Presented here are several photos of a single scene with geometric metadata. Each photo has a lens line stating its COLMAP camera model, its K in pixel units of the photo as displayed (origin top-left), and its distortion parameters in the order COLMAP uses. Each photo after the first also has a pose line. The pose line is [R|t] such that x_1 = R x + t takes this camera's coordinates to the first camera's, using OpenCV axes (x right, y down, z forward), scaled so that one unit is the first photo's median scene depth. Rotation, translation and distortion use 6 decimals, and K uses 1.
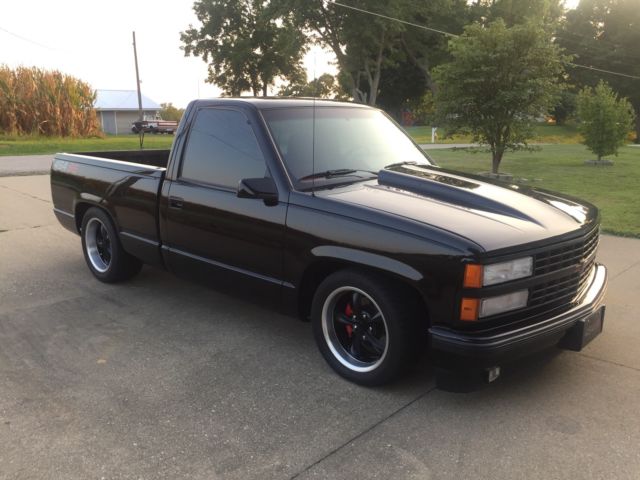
lens RADIAL K [[554.0, 0, 316.3], [0, 554.0, 236.1], [0, 0, 1]] dist [0.072787, -0.098447]
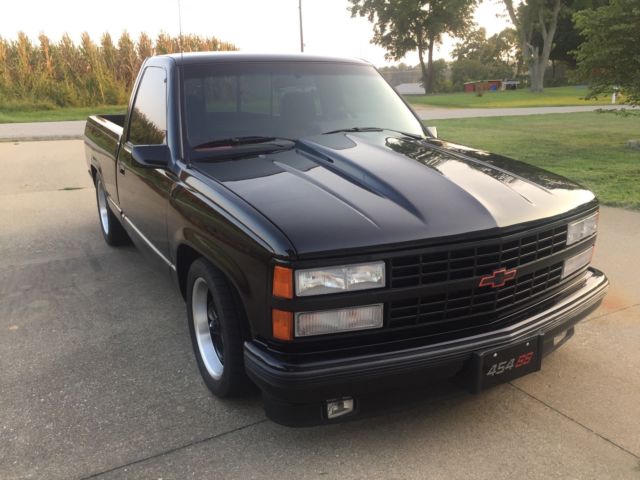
lens RADIAL K [[554.0, 0, 305.3], [0, 554.0, 238.8], [0, 0, 1]] dist [0.072787, -0.098447]
pose [[0.951748, 0.069182, -0.298981, 0.025032], [-0.048479, 0.995919, 0.076124, -0.002203], [0.303028, -0.057956, 0.951218, 0.013783]]
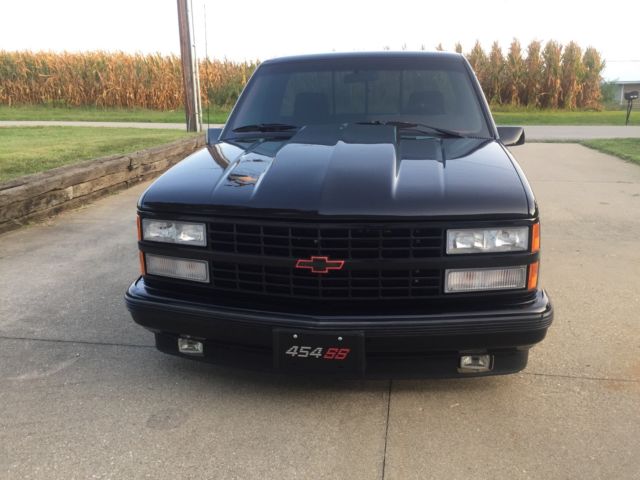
lens RADIAL K [[554.0, 0, 323.3], [0, 554.0, 239.2], [0, 0, 1]] dist [0.072787, -0.098447]
pose [[0.567646, 0.203531, -0.797718, 0.058085], [-0.167078, 0.977275, 0.130452, -0.004059], [0.806141, 0.059231, 0.588752, 0.032508]]
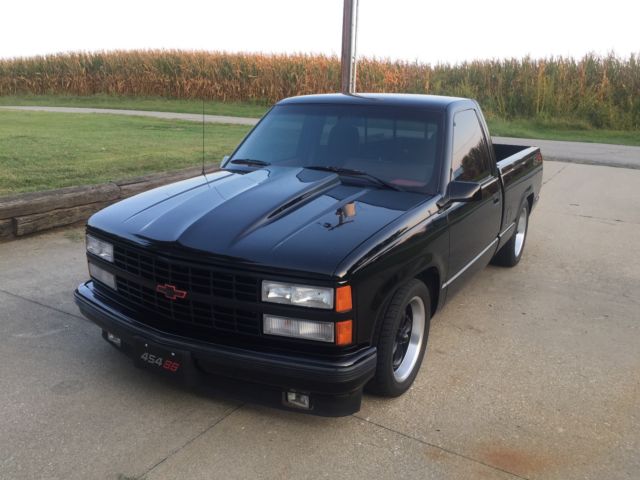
lens RADIAL K [[554.0, 0, 319.0], [0, 554.0, 237.3], [0, 0, 1]] dist [0.072787, -0.098447]
pose [[0.219070, 0.258046, -0.940968, 0.074685], [-0.236671, 0.949646, 0.205326, -0.014911], [0.946570, 0.177719, 0.269111, 0.054225]]
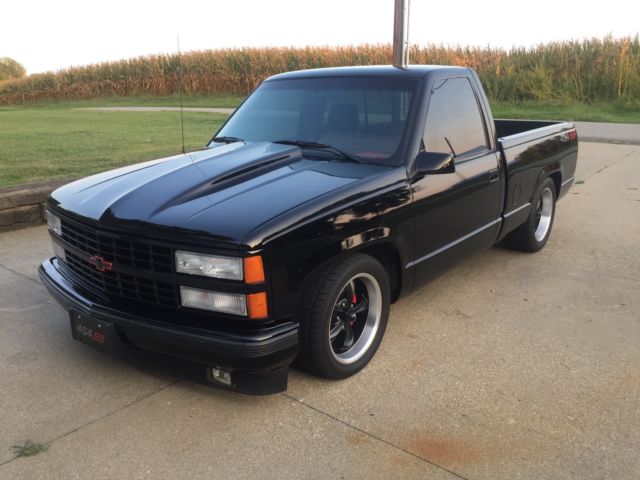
lens RADIAL K [[554.0, 0, 318.6], [0, 554.0, 238.0], [0, 0, 1]] dist [0.072787, -0.098447]
pose [[0.080123, 0.266627, -0.960464, 0.074698], [-0.204996, 0.947372, 0.245892, -0.015188], [0.975478, 0.177189, 0.130563, 0.067886]]
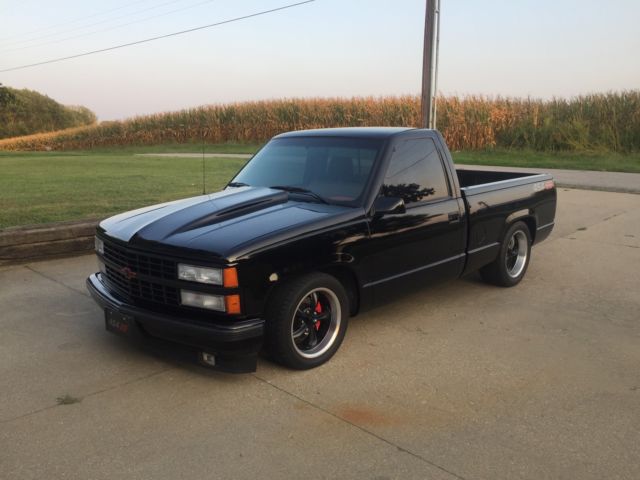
lens RADIAL K [[554.0, 0, 317.3], [0, 554.0, 237.6], [0, 0, 1]] dist [0.072787, -0.098447]
pose [[-0.016697, 0.189373, -0.981763, 0.091212], [-0.210731, 0.959178, 0.188600, -0.018622], [0.977401, 0.210037, 0.023892, 0.075731]]
